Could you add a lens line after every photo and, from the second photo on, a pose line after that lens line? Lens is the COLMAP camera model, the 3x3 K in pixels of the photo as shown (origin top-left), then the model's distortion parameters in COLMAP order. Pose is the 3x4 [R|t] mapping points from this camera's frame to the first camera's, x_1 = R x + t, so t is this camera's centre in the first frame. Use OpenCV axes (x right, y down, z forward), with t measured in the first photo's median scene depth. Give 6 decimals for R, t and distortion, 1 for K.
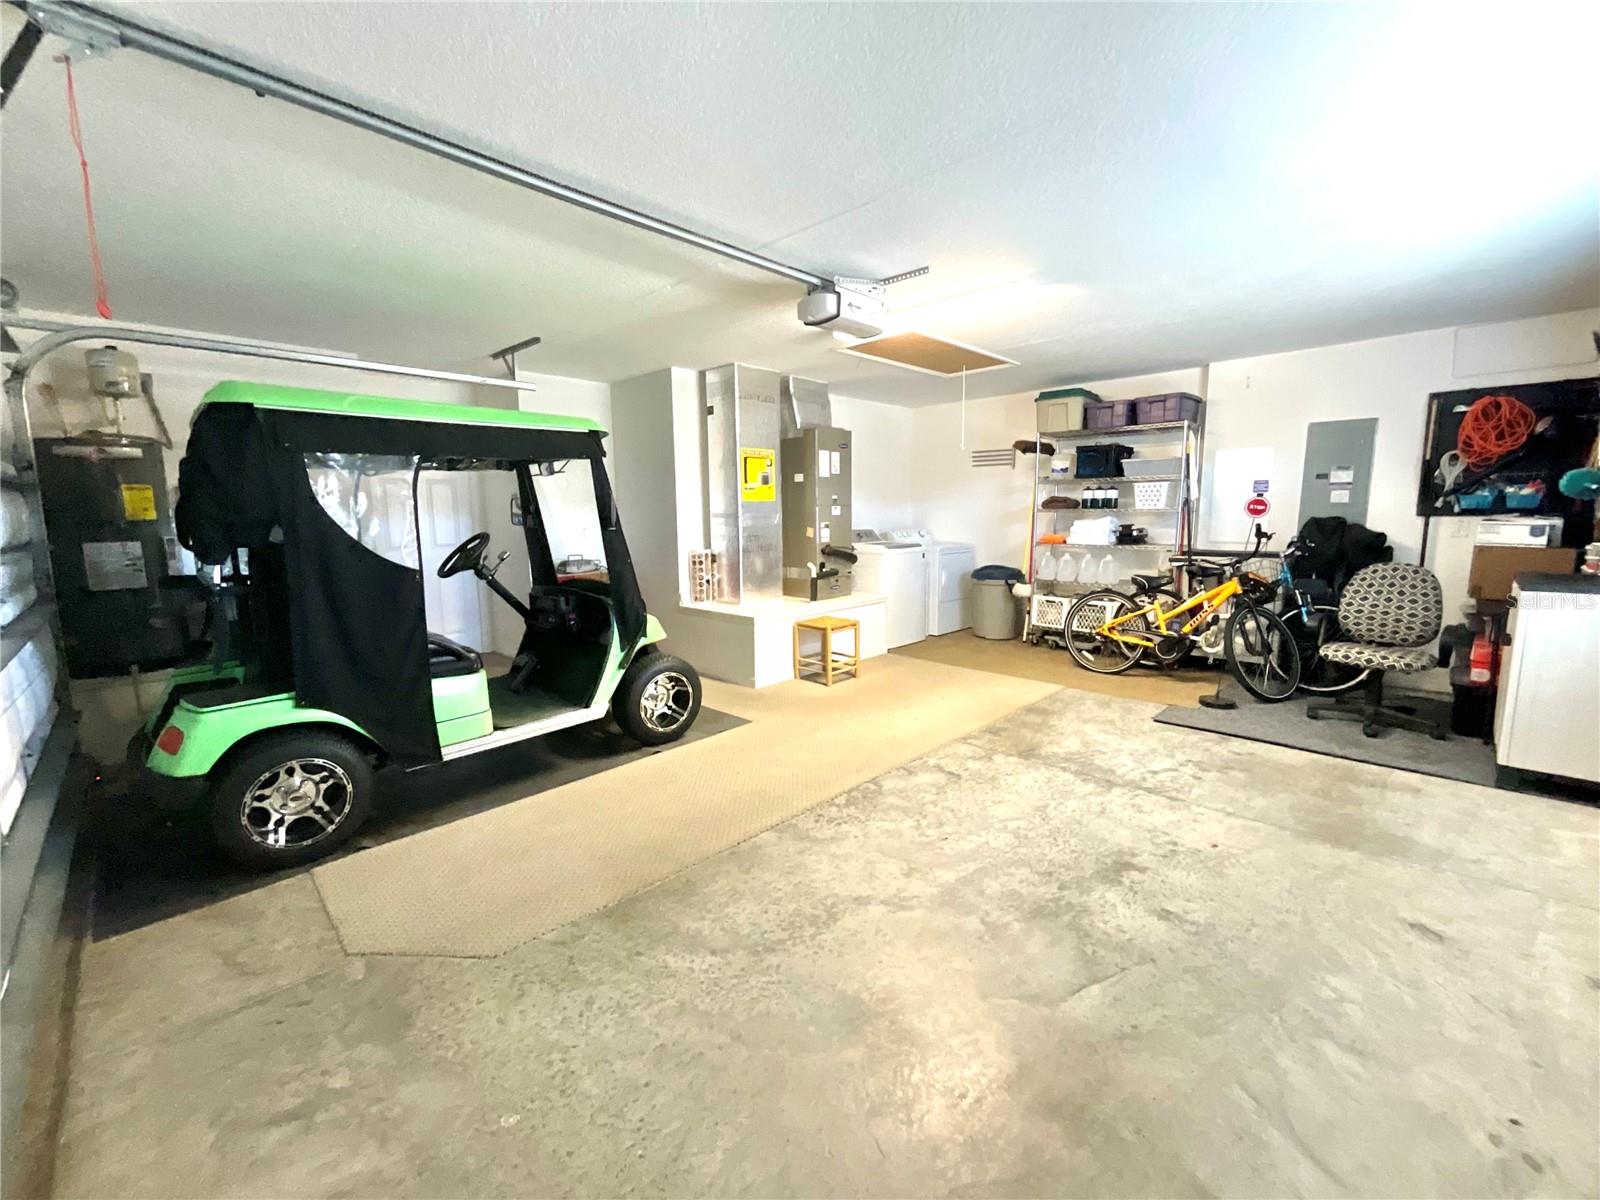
lens RADIAL K [[656.0, 0, 800.2], [0, 656.0, 595.2], [0, 0, 1]] dist [-0.003171, 0.001887]
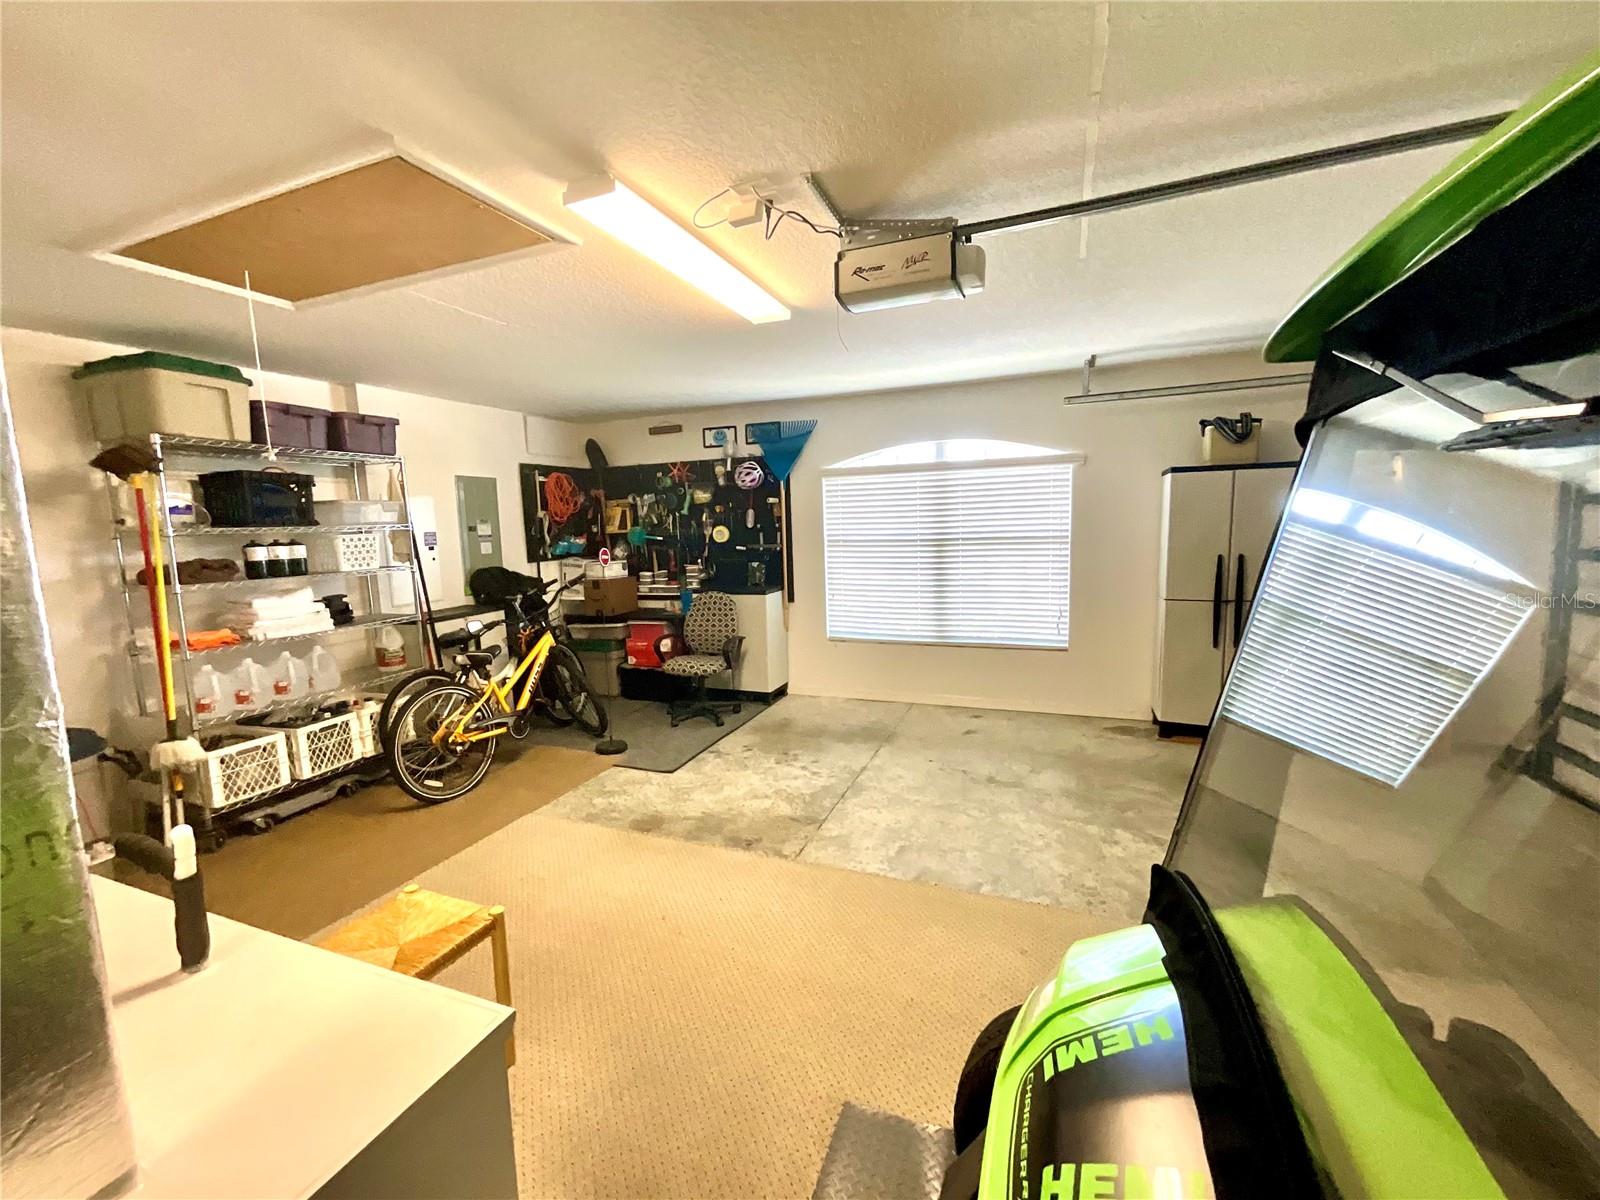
lens RADIAL K [[656.0, 0, 796.4], [0, 656.0, 595.6], [0, 0, 1]] dist [-0.003171, 0.001887]
pose [[-0.389412, -0.079655, 0.917613, -0.489478], [0.156522, 0.976040, 0.151151, -0.219461], [-0.907667, 0.202487, -0.367614, 1.327282]]
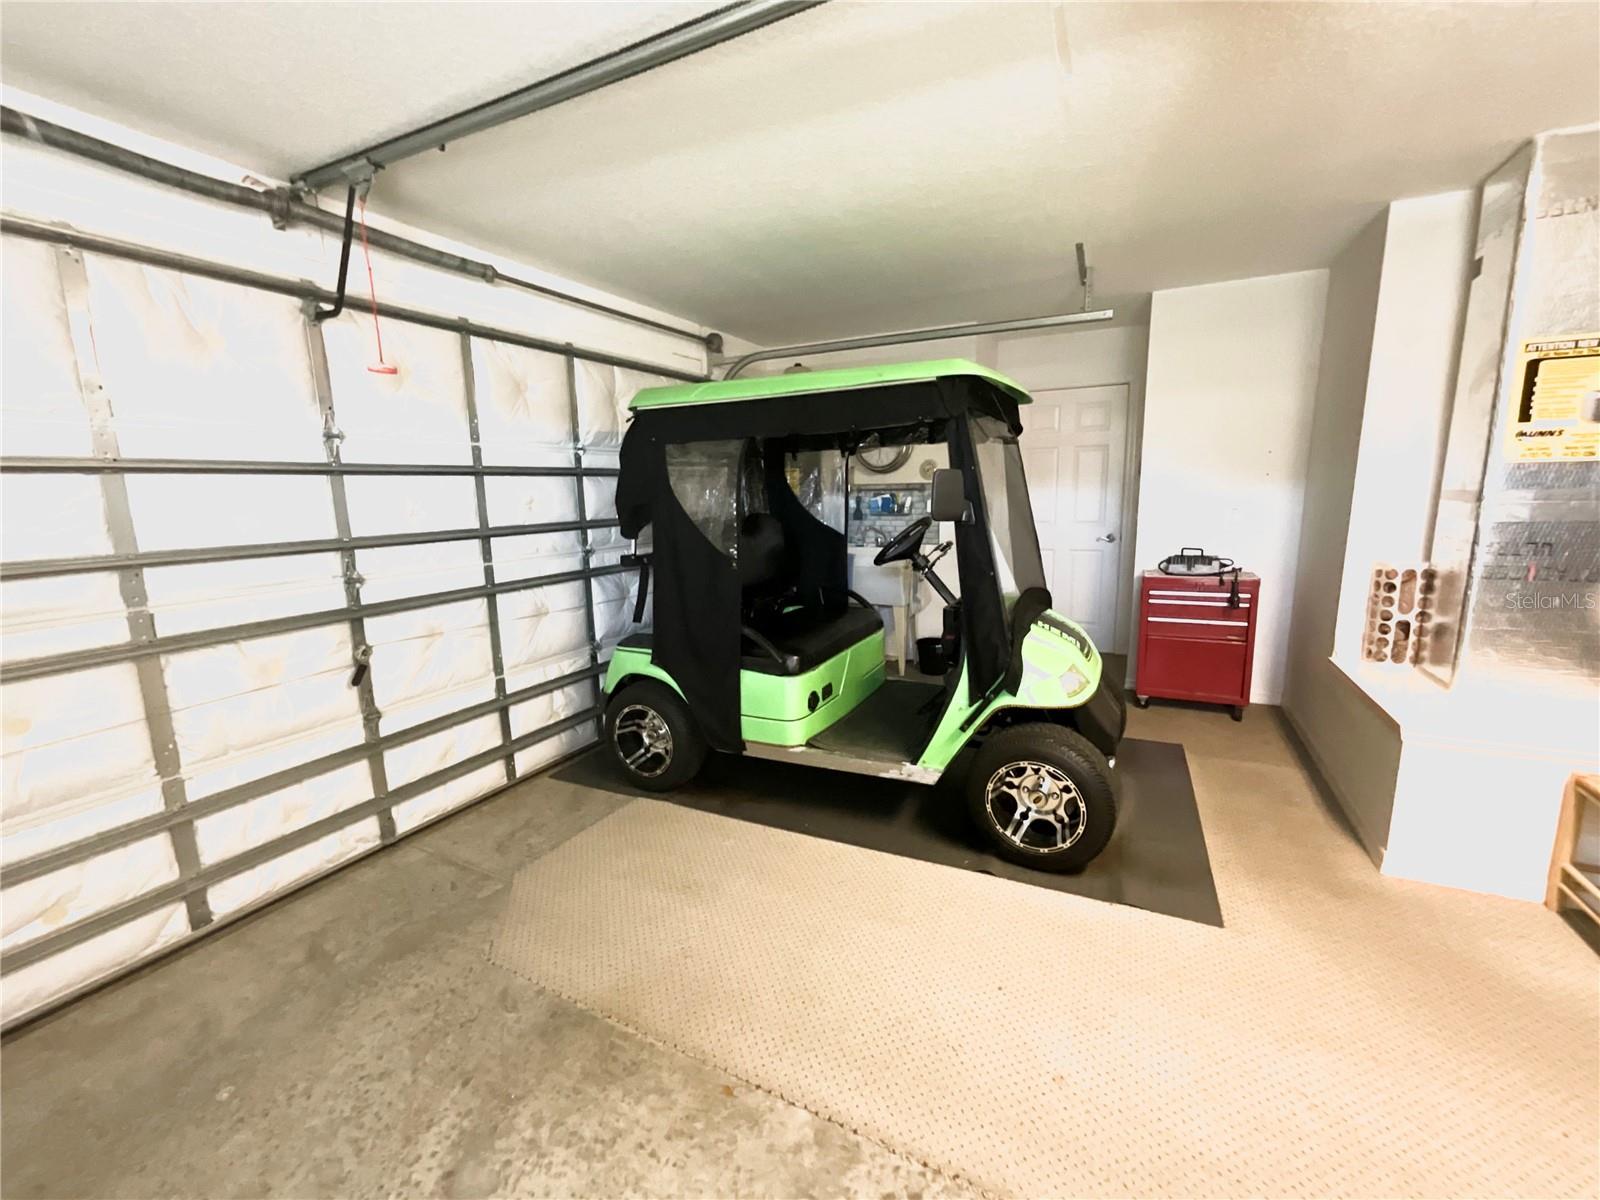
lens RADIAL K [[656.0, 0, 796.7], [0, 656.0, 600.1], [0, 0, 1]] dist [-0.003171, 0.001887]
pose [[0.304462, 0.168667, -0.937472, 0.294715], [-0.105215, 0.984130, 0.142891, -0.100086], [0.946696, 0.055131, 0.317377, 0.629400]]
